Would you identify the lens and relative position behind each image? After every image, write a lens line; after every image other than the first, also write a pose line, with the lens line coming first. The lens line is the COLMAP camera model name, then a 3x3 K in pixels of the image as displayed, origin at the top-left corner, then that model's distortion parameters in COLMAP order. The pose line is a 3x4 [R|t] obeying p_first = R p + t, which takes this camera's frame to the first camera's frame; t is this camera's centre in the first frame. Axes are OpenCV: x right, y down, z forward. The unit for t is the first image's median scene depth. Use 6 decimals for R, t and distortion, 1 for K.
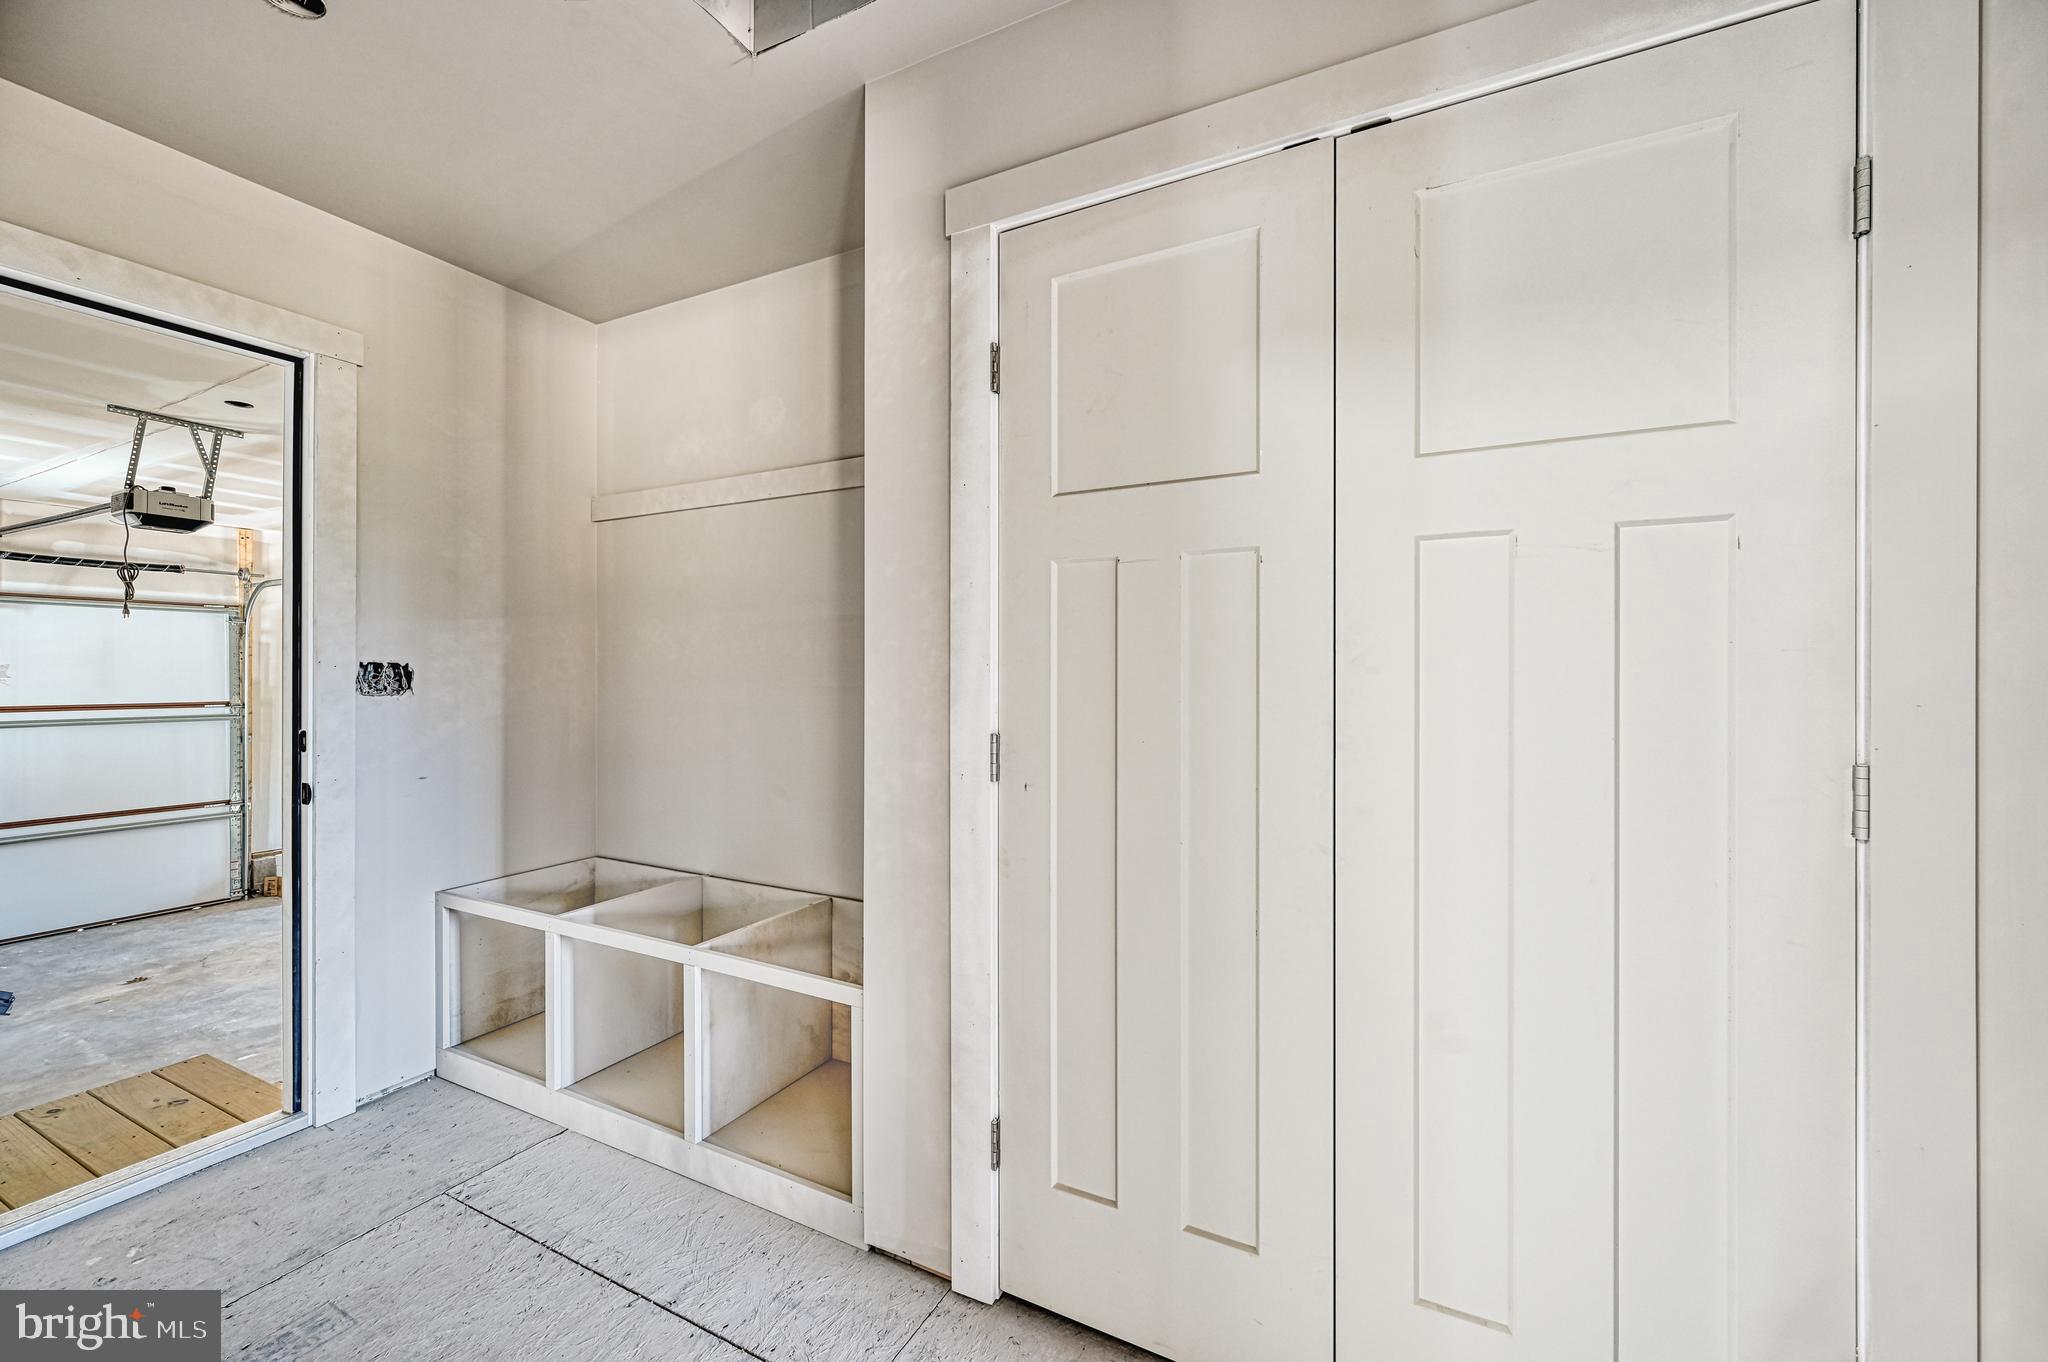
lens RADIAL K [[819.3, 0, 1024.9], [0, 819.3, 674.0], [0, 0, 1]] dist [-0.001640, 0.000077]
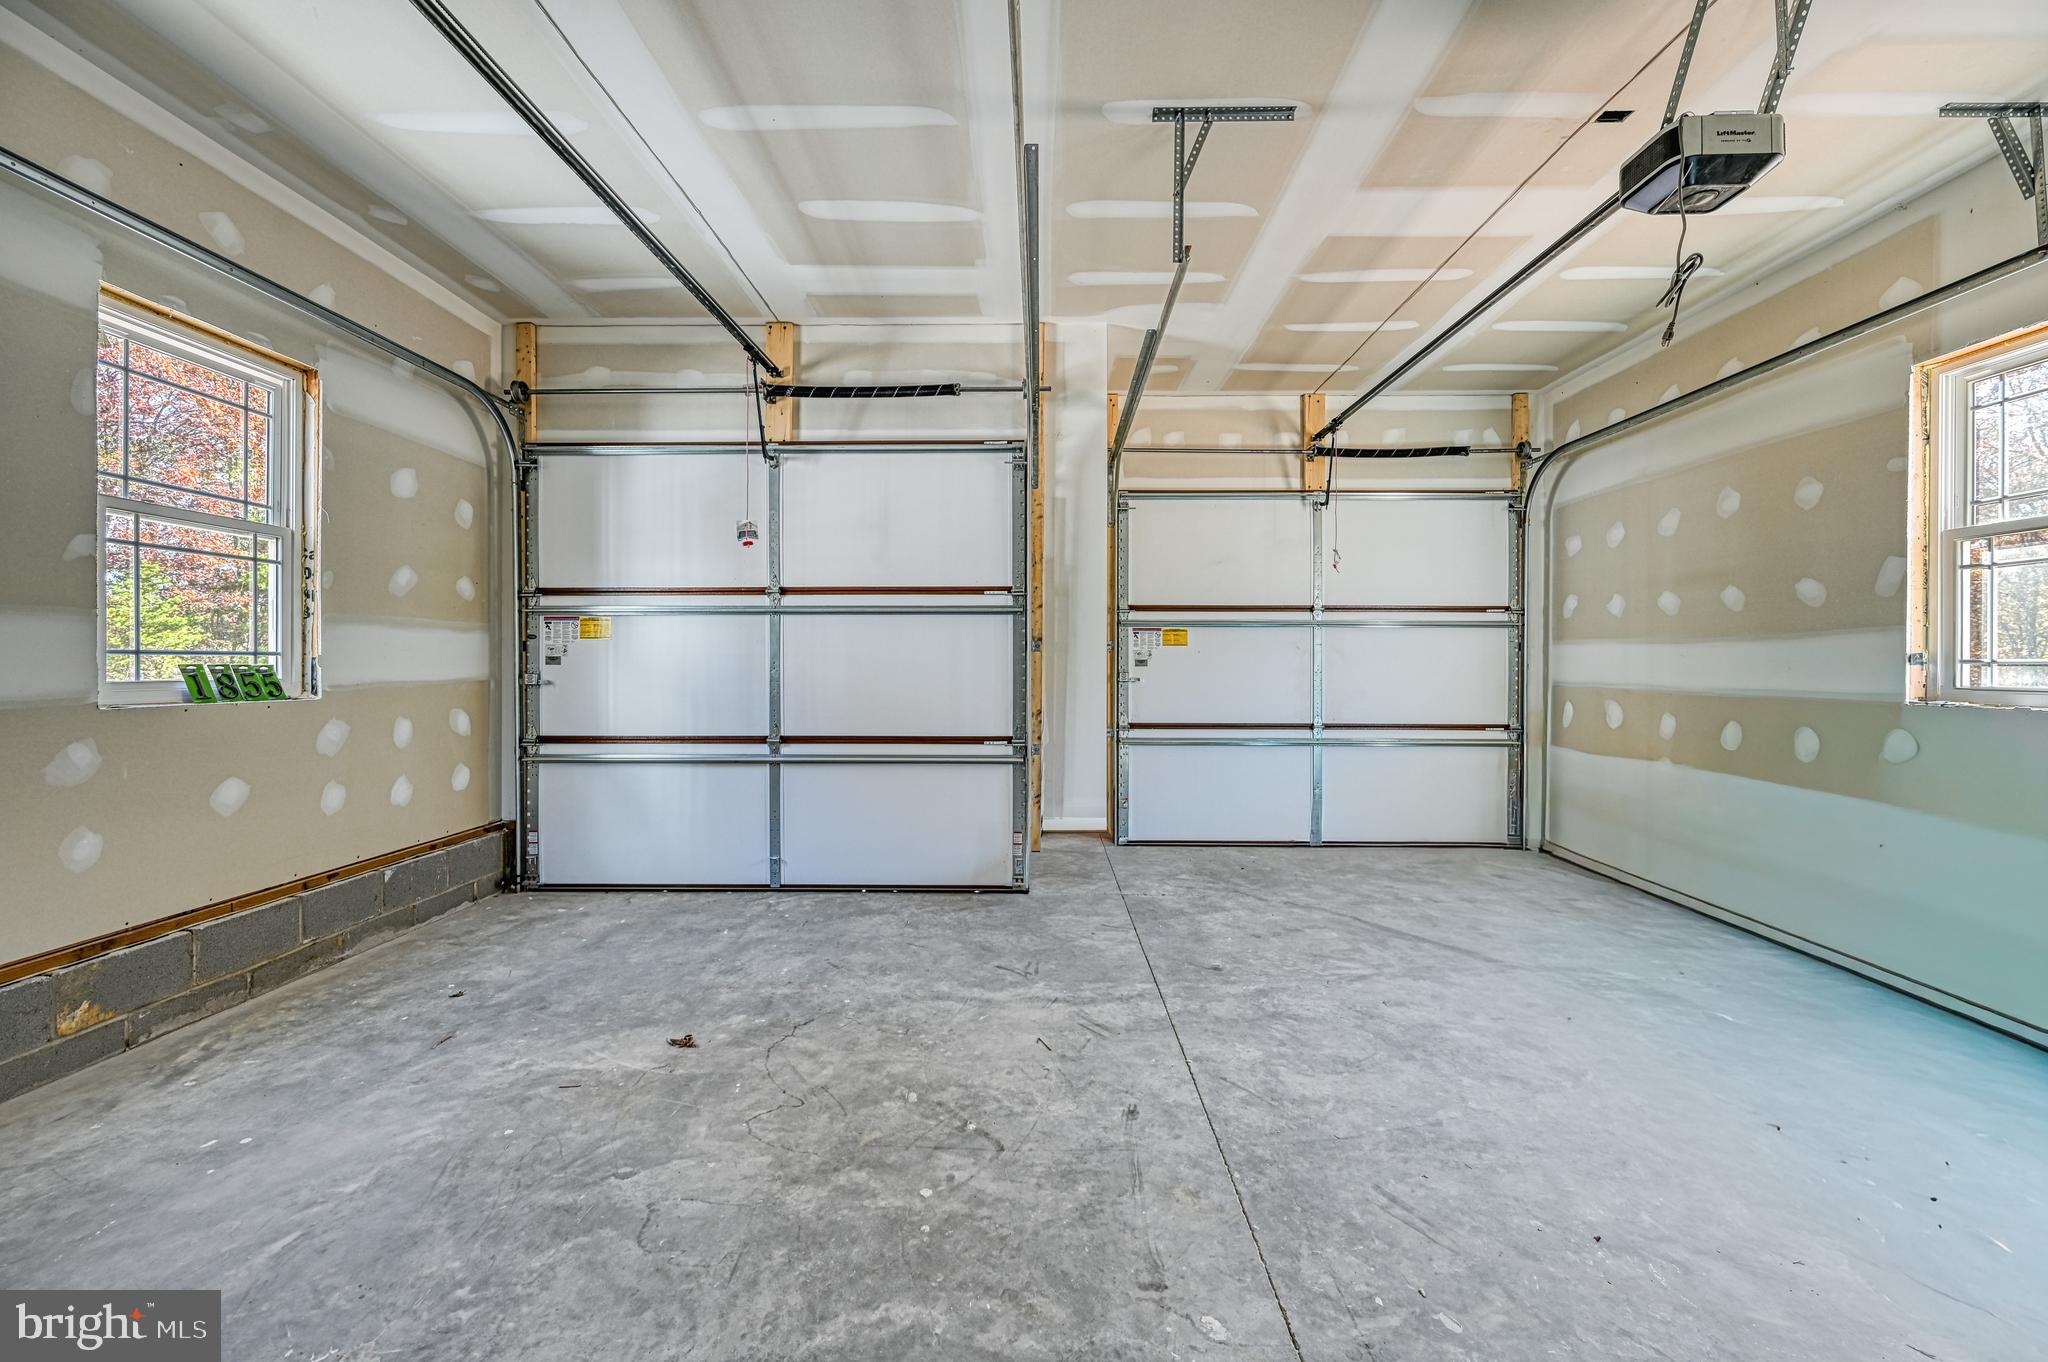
lens RADIAL K [[807.7, 0, 1026.1], [0, 807.7, 673.1], [0, 0, 1]] dist [-0.002335, 0.000233]
pose [[0.443321, 0.007331, -0.896333, -0.402645], [0.000315, 0.999965, 0.008335, 0.101108], [0.896363, -0.003977, 0.443304, 0.751594]]
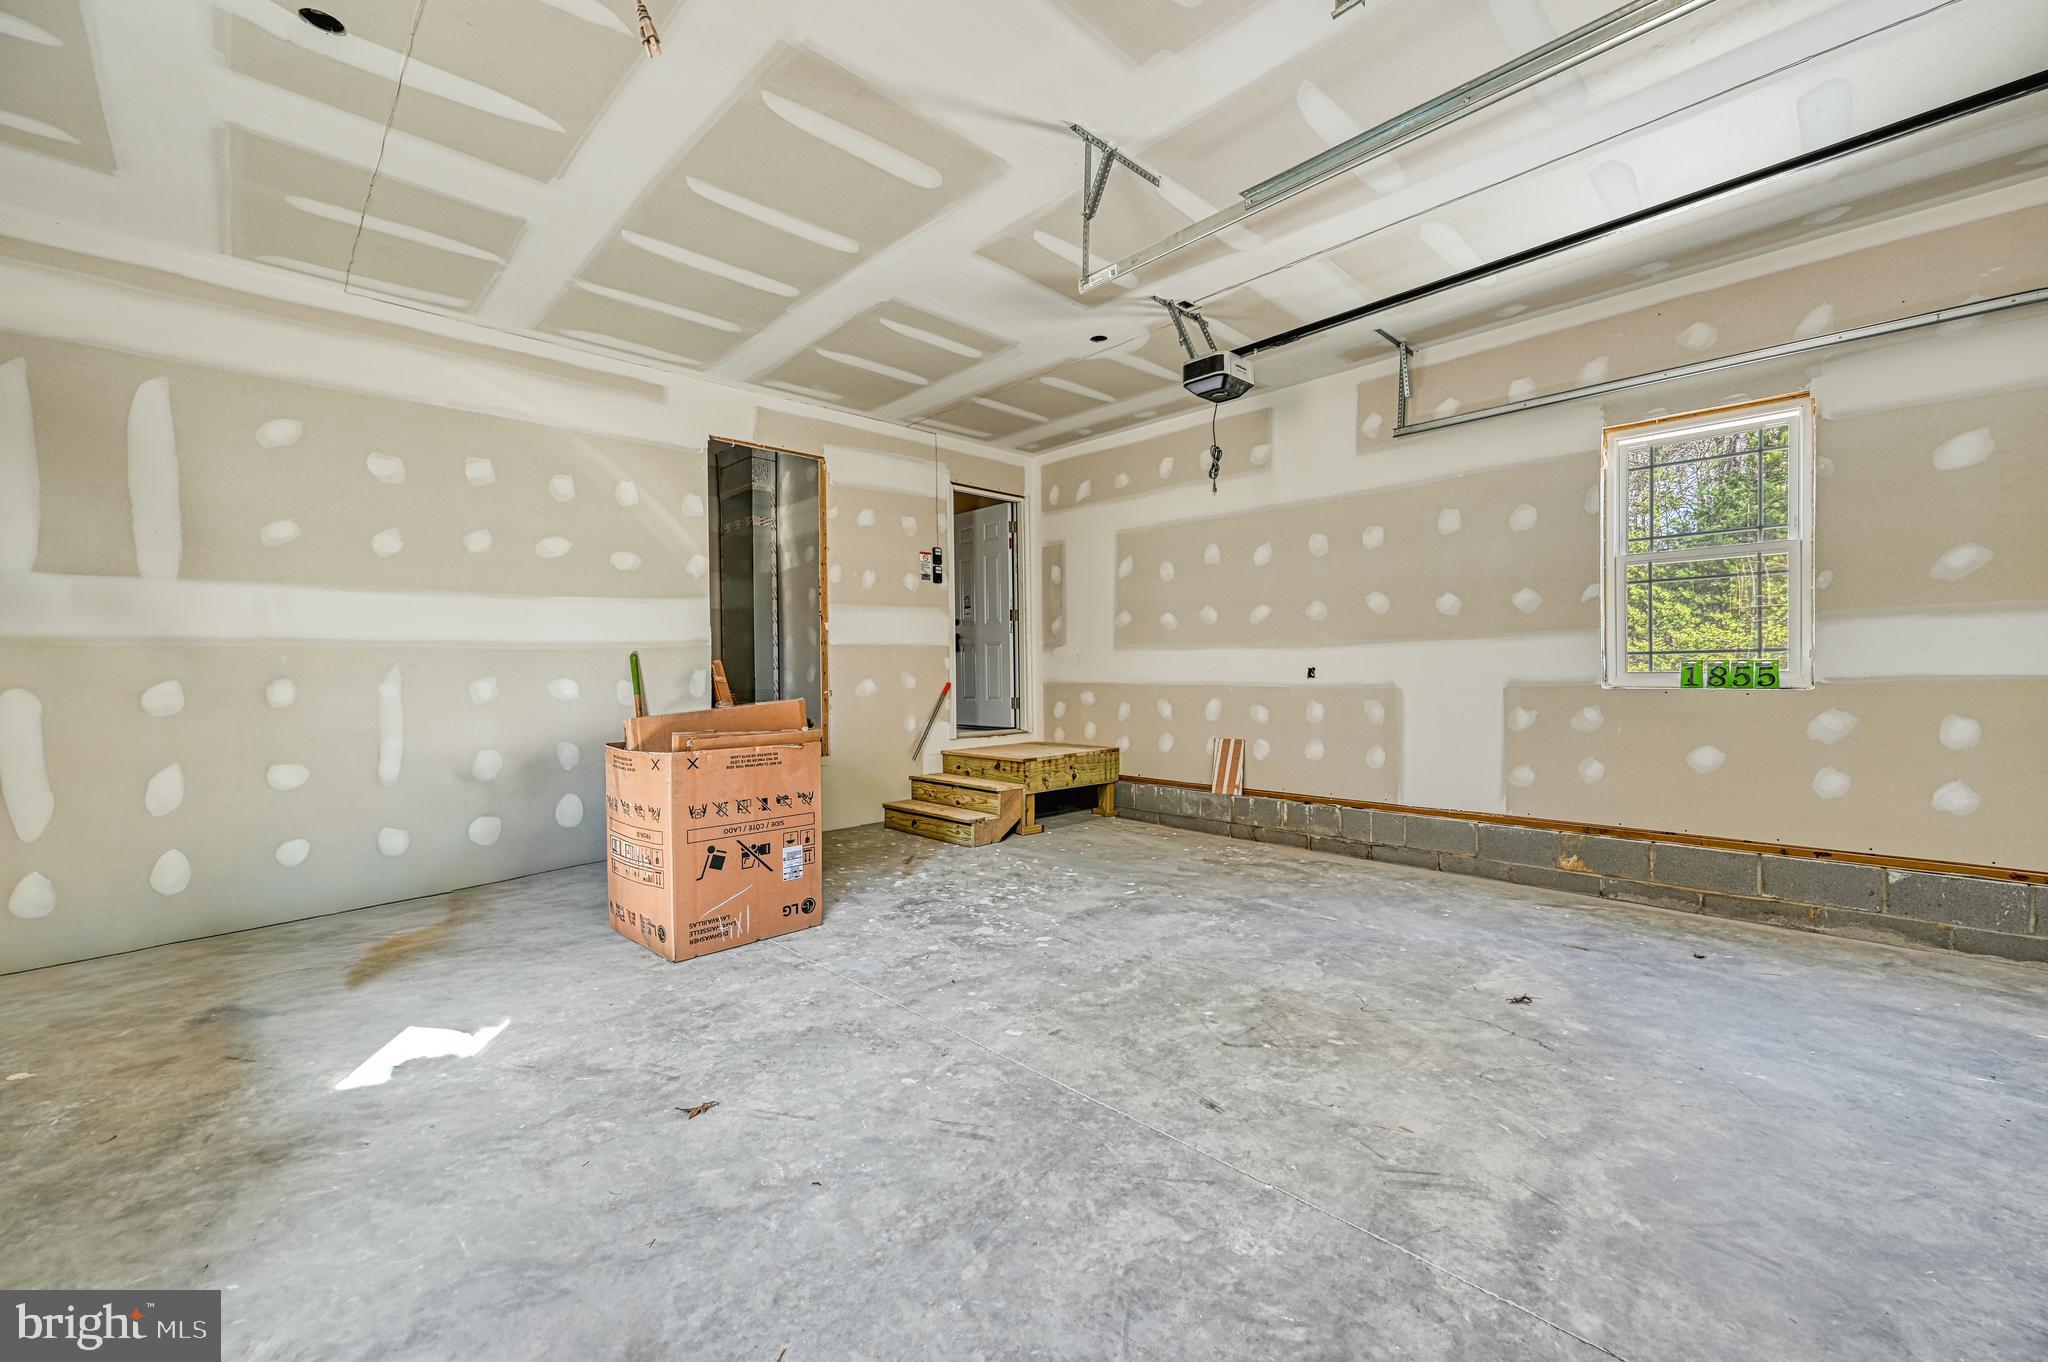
lens RADIAL K [[807.7, 0, 1026.1], [0, 807.7, 673.1], [0, 0, 1]] dist [-0.002335, 0.000233]
pose [[-0.948977, 0.008755, 0.315224, -0.723559], [0.009779, 0.999951, 0.001666, 0.103973], [-0.315194, 0.004664, -0.949016, 1.294734]]
